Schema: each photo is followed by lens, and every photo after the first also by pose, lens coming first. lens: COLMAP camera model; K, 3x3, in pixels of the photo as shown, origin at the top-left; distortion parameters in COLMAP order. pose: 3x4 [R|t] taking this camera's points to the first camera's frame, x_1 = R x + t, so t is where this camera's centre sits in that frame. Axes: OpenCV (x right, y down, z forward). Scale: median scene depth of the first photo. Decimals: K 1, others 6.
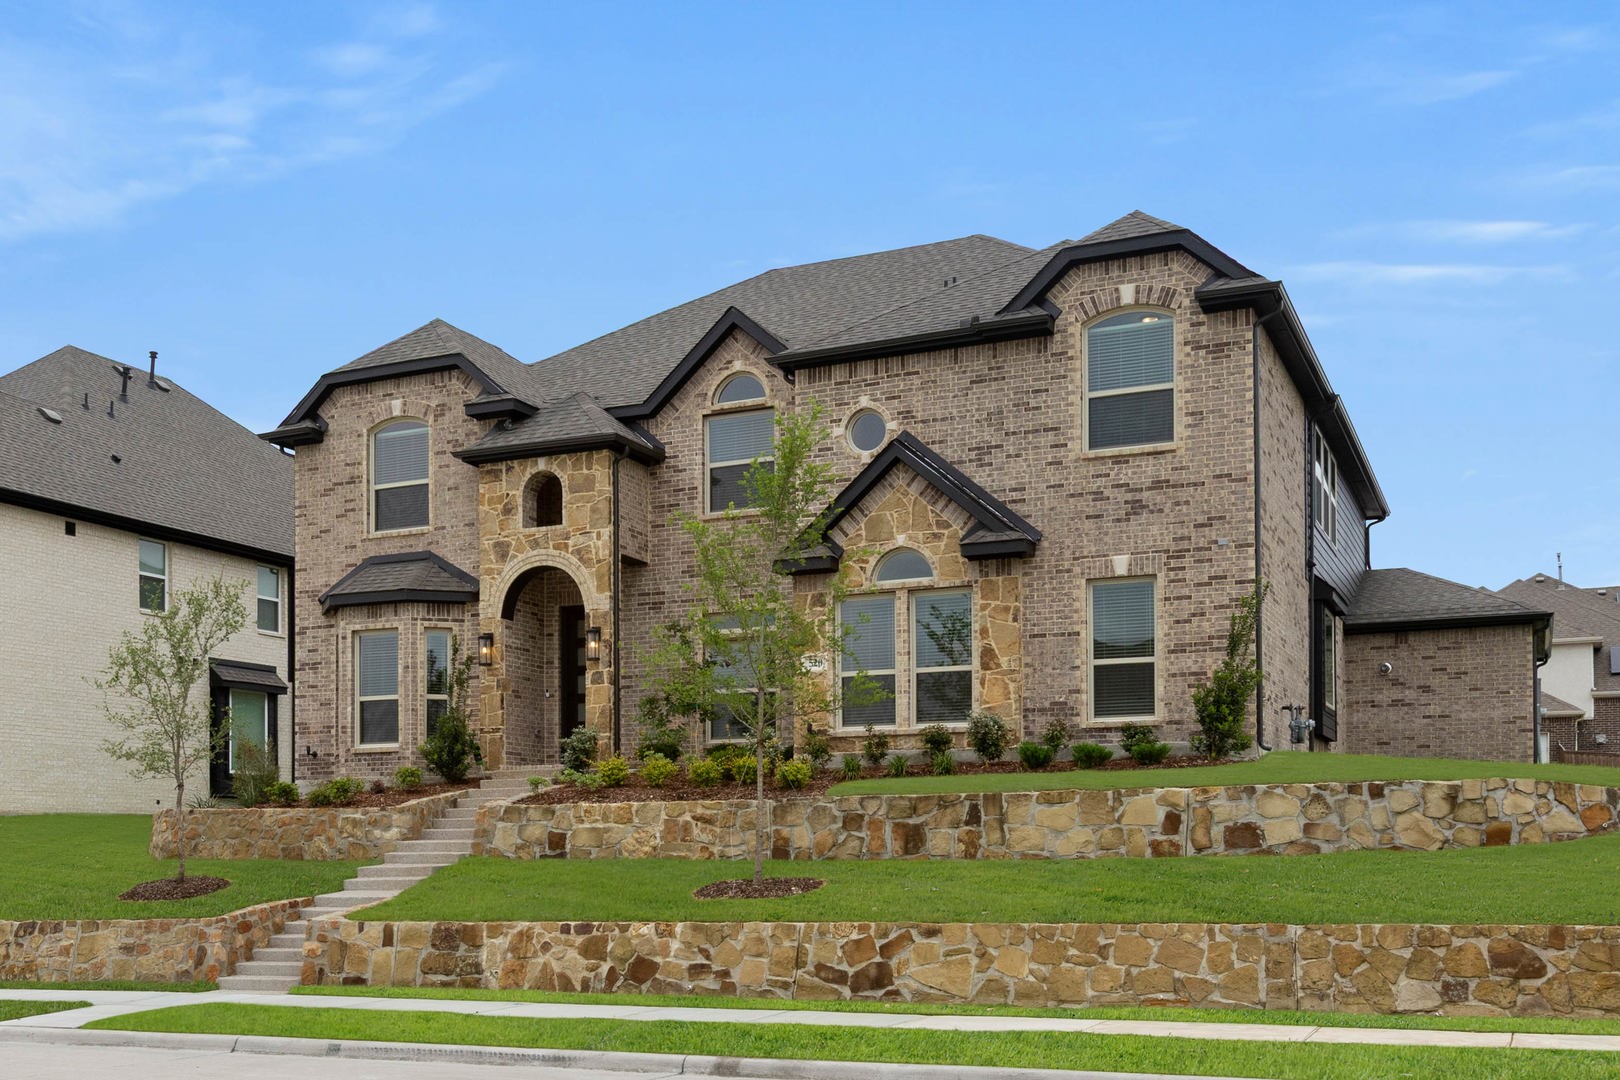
lens RADIAL K [[763.7, 0, 772.0], [0, 763.7, 539.9], [0, 0, 1]] dist [-0.001332, 0.000700]
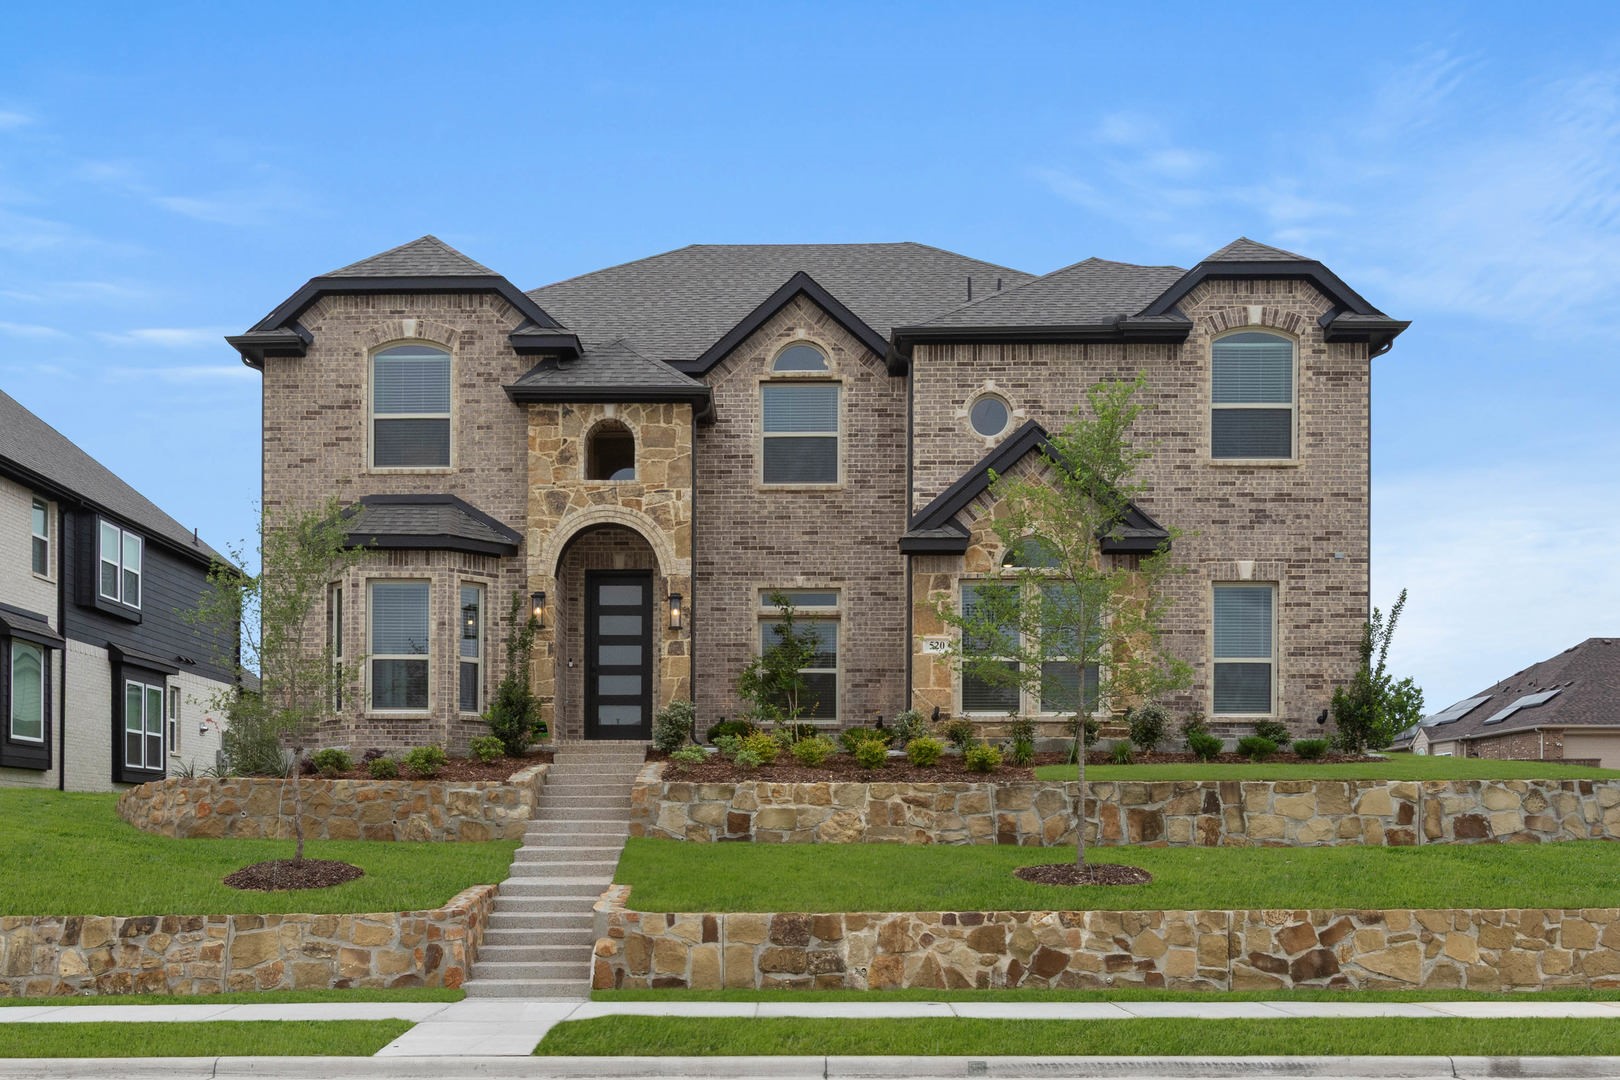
lens RADIAL K [[763.7, 0, 772.0], [0, 763.7, 539.9], [0, 0, 1]] dist [-0.001332, 0.000700]
pose [[0.977257, 0.085590, 0.194019, -0.410163], [-0.088556, 0.996049, 0.006647, 0.044956], [-0.192683, -0.023677, 0.980975, 0.098987]]
